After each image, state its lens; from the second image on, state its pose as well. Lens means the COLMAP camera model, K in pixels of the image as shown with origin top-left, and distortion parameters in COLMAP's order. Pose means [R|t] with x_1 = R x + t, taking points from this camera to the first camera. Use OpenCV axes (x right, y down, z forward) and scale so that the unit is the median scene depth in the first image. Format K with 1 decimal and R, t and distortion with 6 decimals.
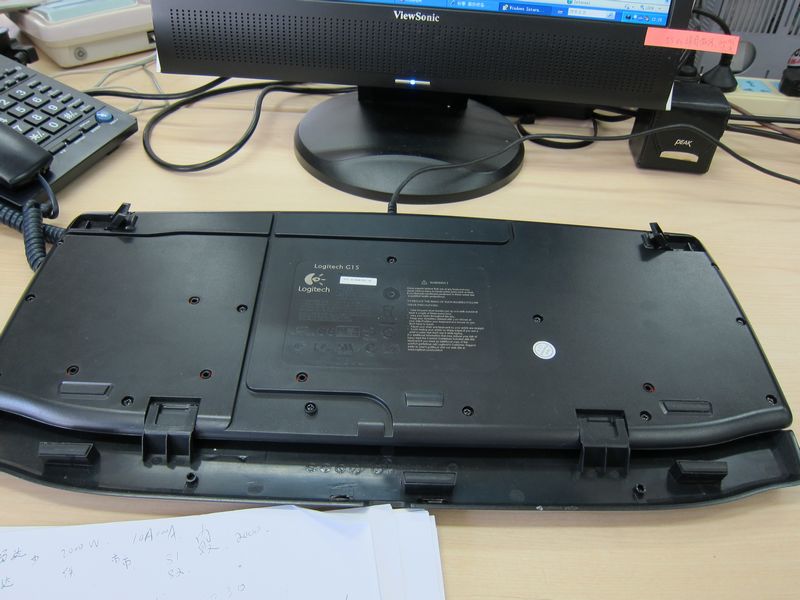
lens RADIAL K [[647.4, 0, 400.0], [0, 647.4, 300.0], [0, 0, 1]] dist [-0.053763, 0.012059]
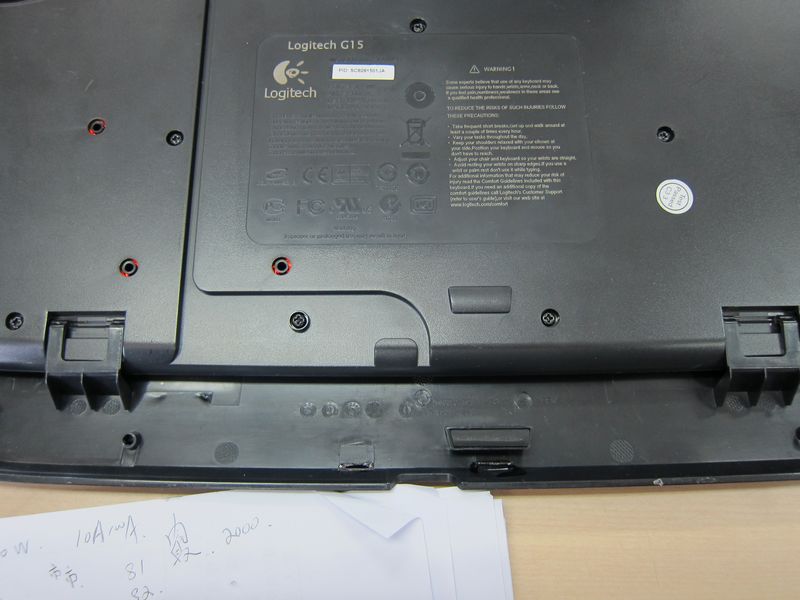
lens RADIAL K [[647.4, 0, 400.0], [0, 647.4, 300.0], [0, 0, 1]] dist [-0.053763, 0.012059]
pose [[0.998744, -0.023690, -0.044155, -0.009755], [0.041562, 0.883884, 0.465855, -0.118317], [0.027992, -0.467105, 0.883759, 0.383485]]
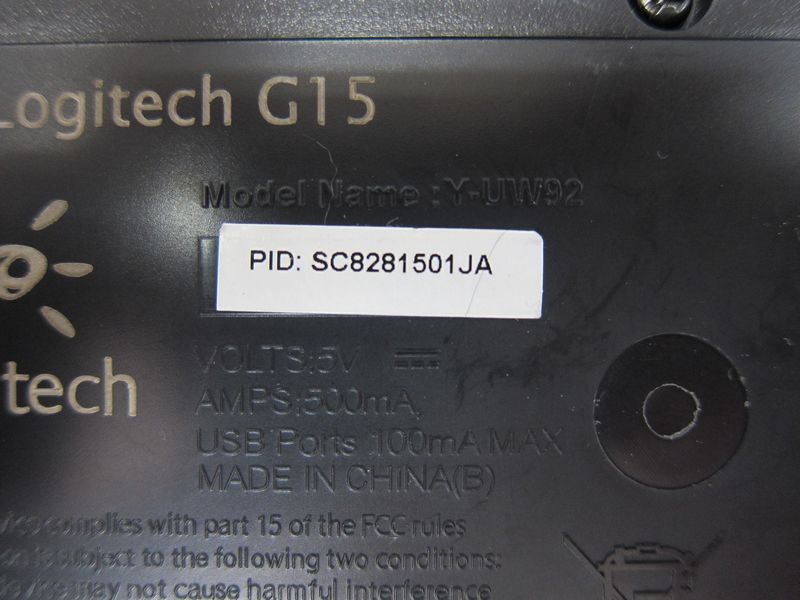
lens RADIAL K [[647.4, 0, 400.0], [0, 647.4, 300.0], [0, 0, 1]] dist [-0.053763, 0.012059]
pose [[0.998732, -0.002635, -0.050274, -0.055348], [0.036223, 0.731115, 0.681292, -0.102183], [0.034961, -0.682249, 0.730283, 0.916924]]
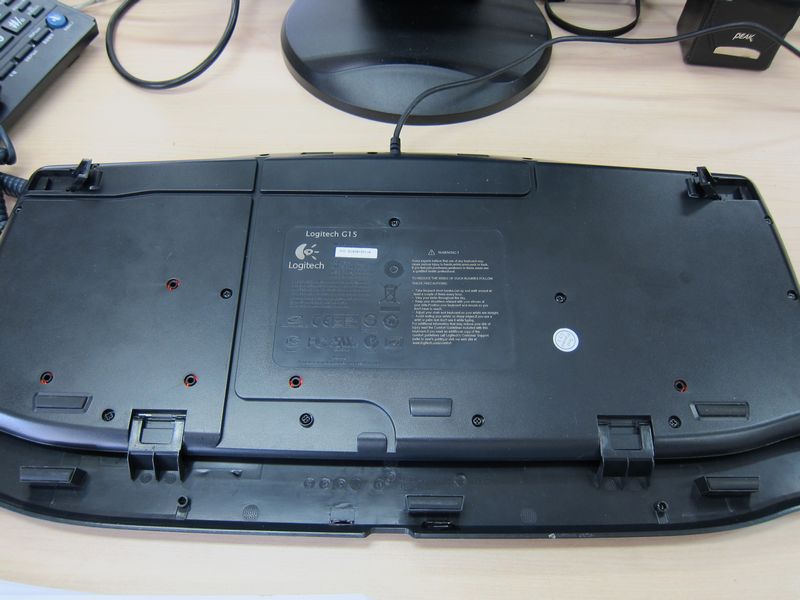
lens RADIAL K [[647.4, 0, 400.0], [0, 647.4, 300.0], [0, 0, 1]] dist [-0.053763, 0.012059]
pose [[0.999502, -0.011383, -0.029425, 0.019969], [0.018806, 0.963804, 0.265949, -0.200443], [0.025333, -0.266370, 0.963538, 0.139189]]
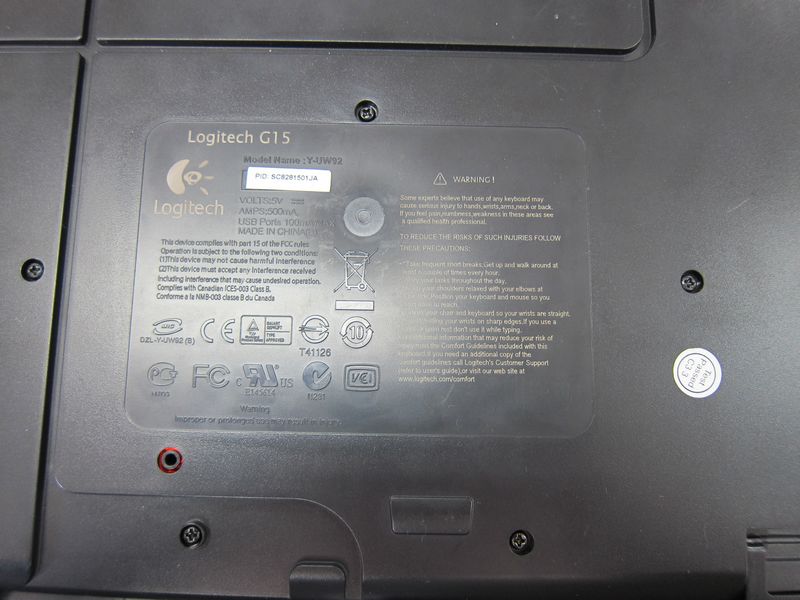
lens RADIAL K [[647.4, 0, 400.0], [0, 647.4, 300.0], [0, 0, 1]] dist [-0.053763, 0.012059]
pose [[0.999326, 0.008259, -0.035780, 0.026818], [0.013124, 0.829693, 0.558065, -0.204021], [0.034296, -0.558158, 0.829025, 0.598425]]
